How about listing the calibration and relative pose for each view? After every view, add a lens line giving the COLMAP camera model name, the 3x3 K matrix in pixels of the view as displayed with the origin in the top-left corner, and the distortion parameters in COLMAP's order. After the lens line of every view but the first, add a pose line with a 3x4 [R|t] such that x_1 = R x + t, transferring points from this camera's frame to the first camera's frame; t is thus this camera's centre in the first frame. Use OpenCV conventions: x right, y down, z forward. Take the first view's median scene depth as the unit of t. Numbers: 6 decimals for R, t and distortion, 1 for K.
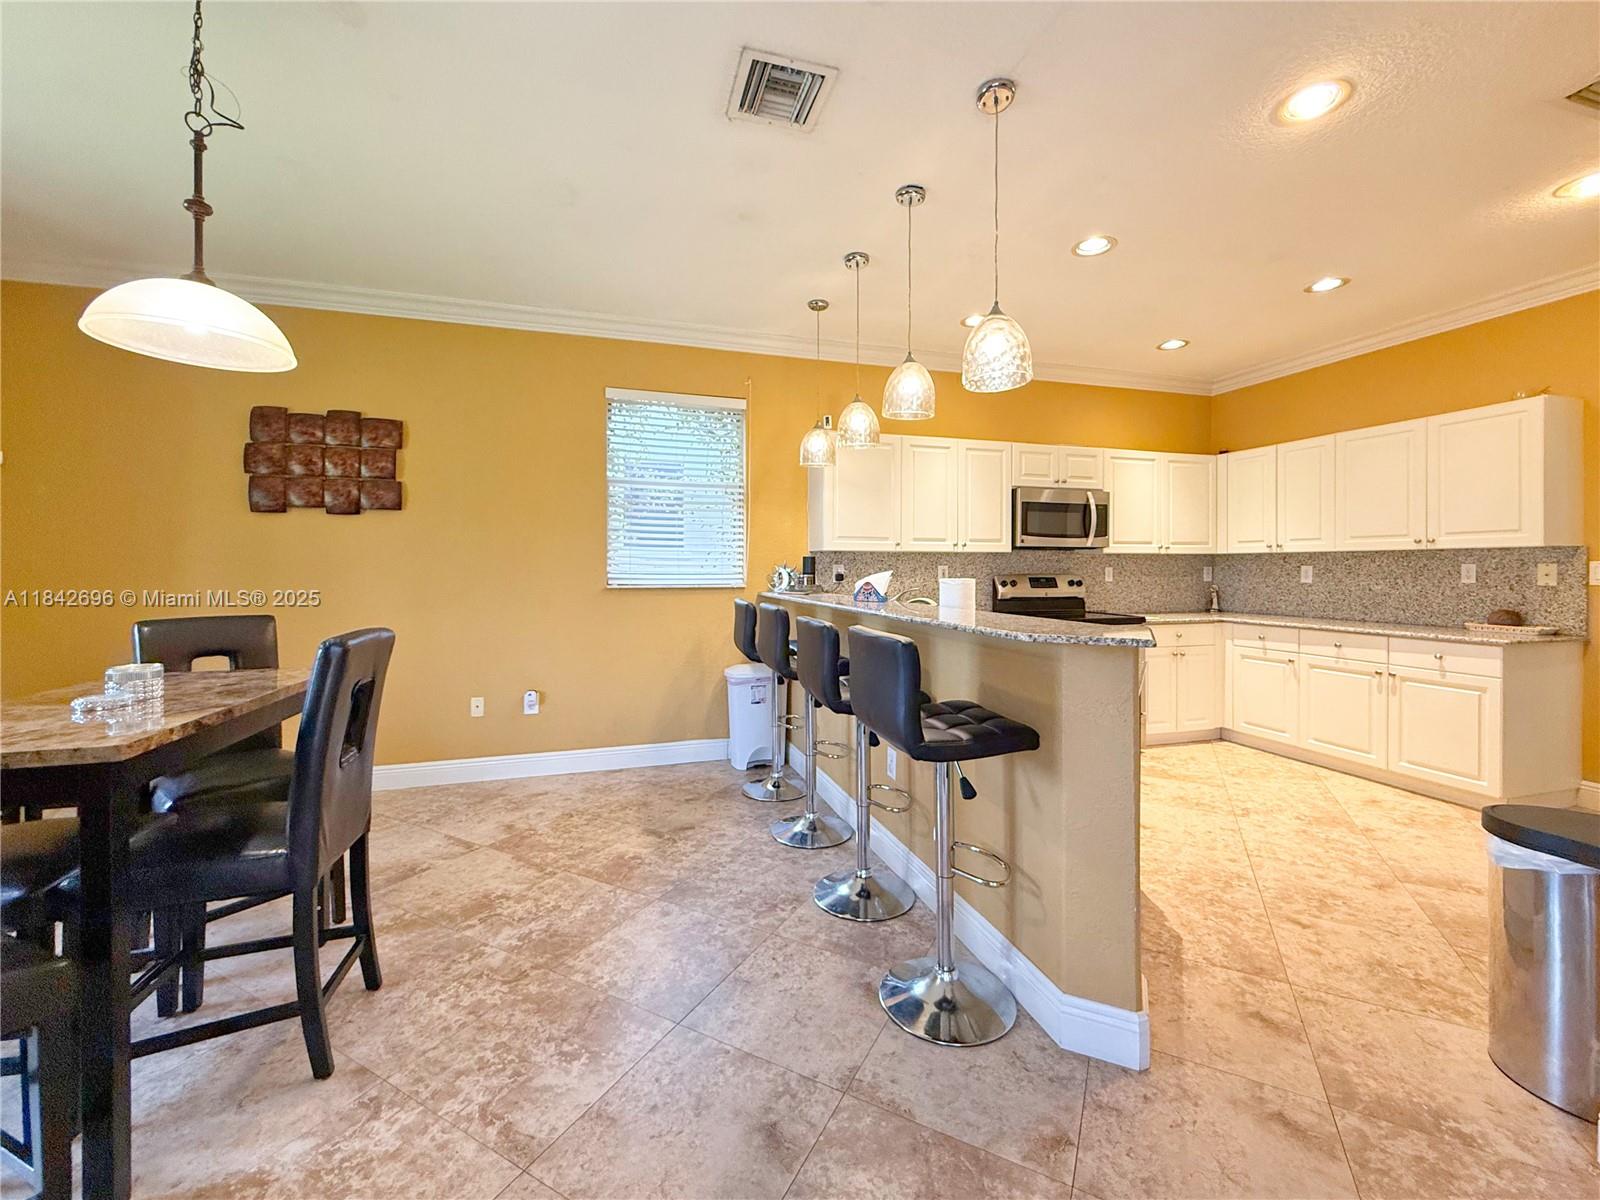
lens RADIAL K [[655.6, 0, 796.9], [0, 655.6, 569.0], [0, 0, 1]] dist [-0.000047, -0.000066]
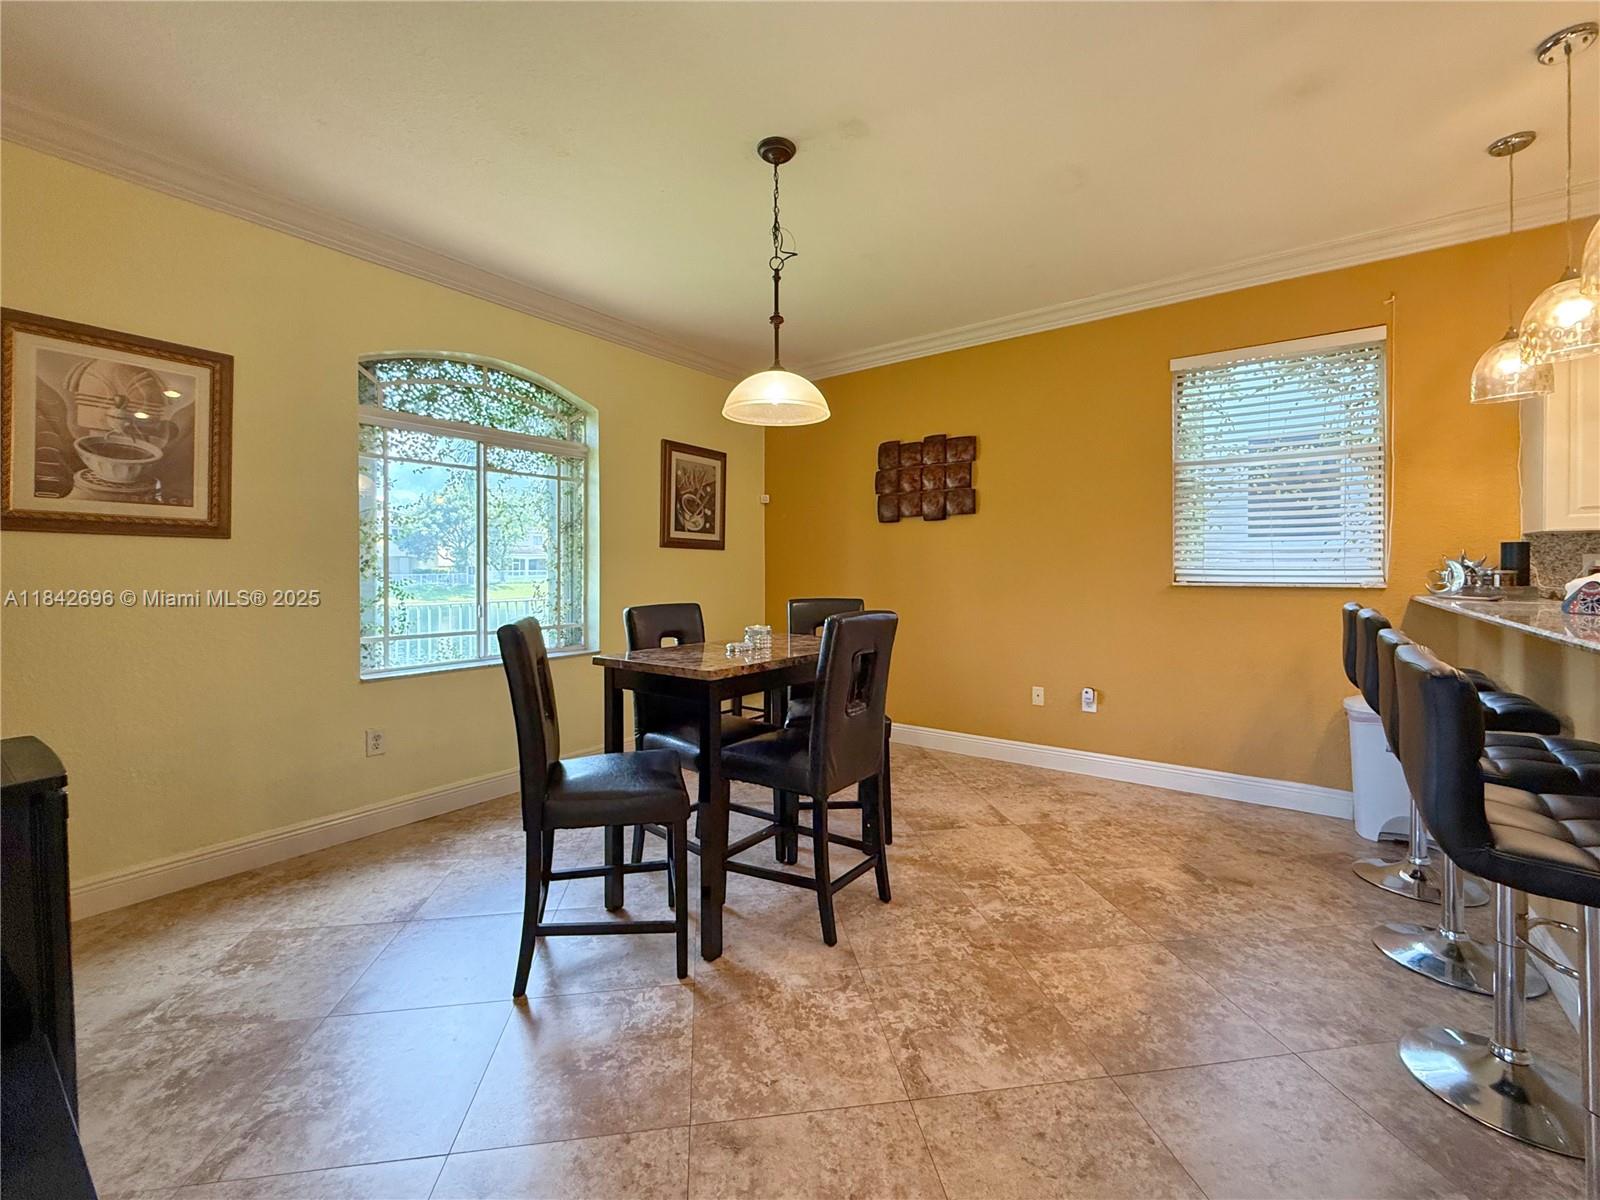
lens RADIAL K [[655.6, 0, 796.9], [0, 655.6, 569.0], [0, 0, 1]] dist [-0.000047, -0.000066]
pose [[0.593786, -0.001516, -0.804622, 0.145859], [0.004047, 0.999991, 0.001103, 0.004886], [0.804613, -0.003911, 0.593787, 0.073834]]
